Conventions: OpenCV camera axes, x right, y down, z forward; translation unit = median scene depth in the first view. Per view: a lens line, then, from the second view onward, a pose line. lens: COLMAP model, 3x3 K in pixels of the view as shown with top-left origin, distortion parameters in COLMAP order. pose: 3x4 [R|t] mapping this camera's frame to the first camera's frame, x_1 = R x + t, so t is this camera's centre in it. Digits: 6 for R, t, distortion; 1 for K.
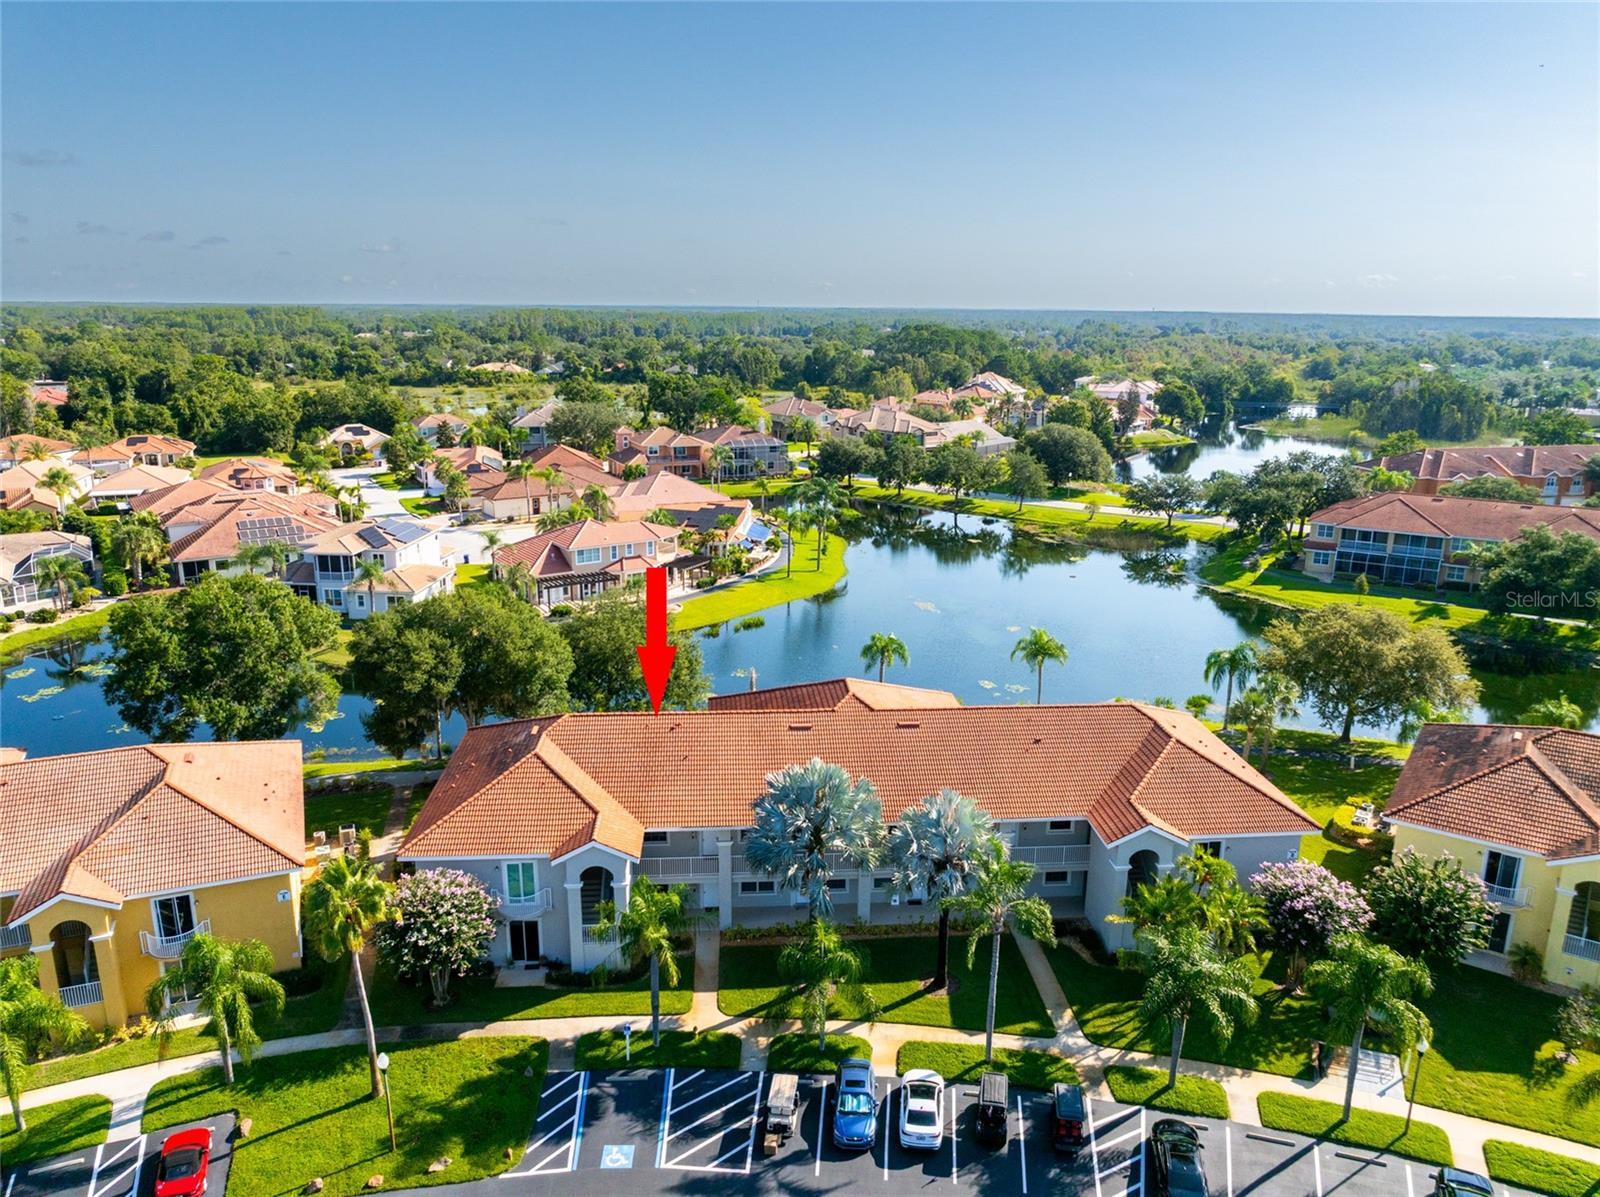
lens RADIAL K [[1118.1, 0, 800.0], [0, 1118.1, 598.5], [0, 0, 1]] dist [-0.050635, 0.046264]
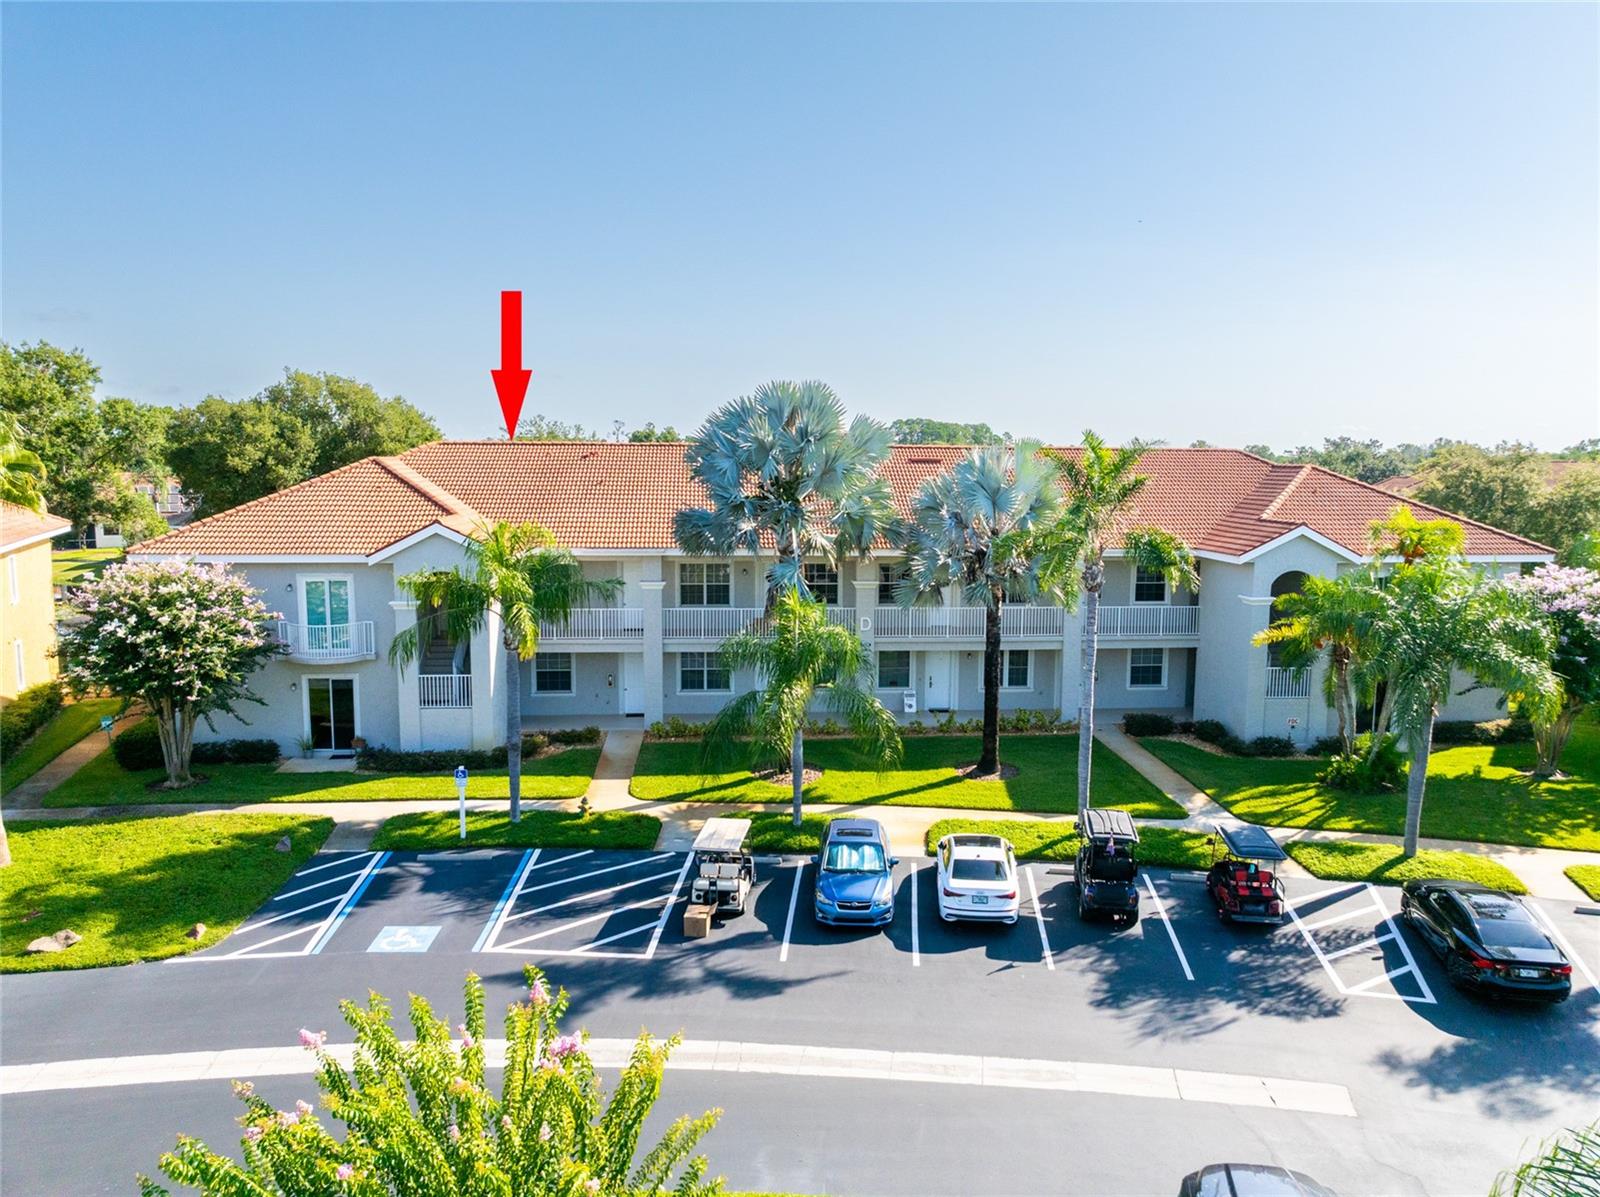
lens RADIAL K [[1118.1, 0, 800.0], [0, 1118.1, 598.5], [0, 0, 1]] dist [-0.050635, 0.046264]
pose [[0.999963, -0.002251, 0.008360, 0.017872], [0.003343, 0.991110, -0.133006, 0.389425], [-0.007986, 0.133029, 0.991080, 0.426951]]
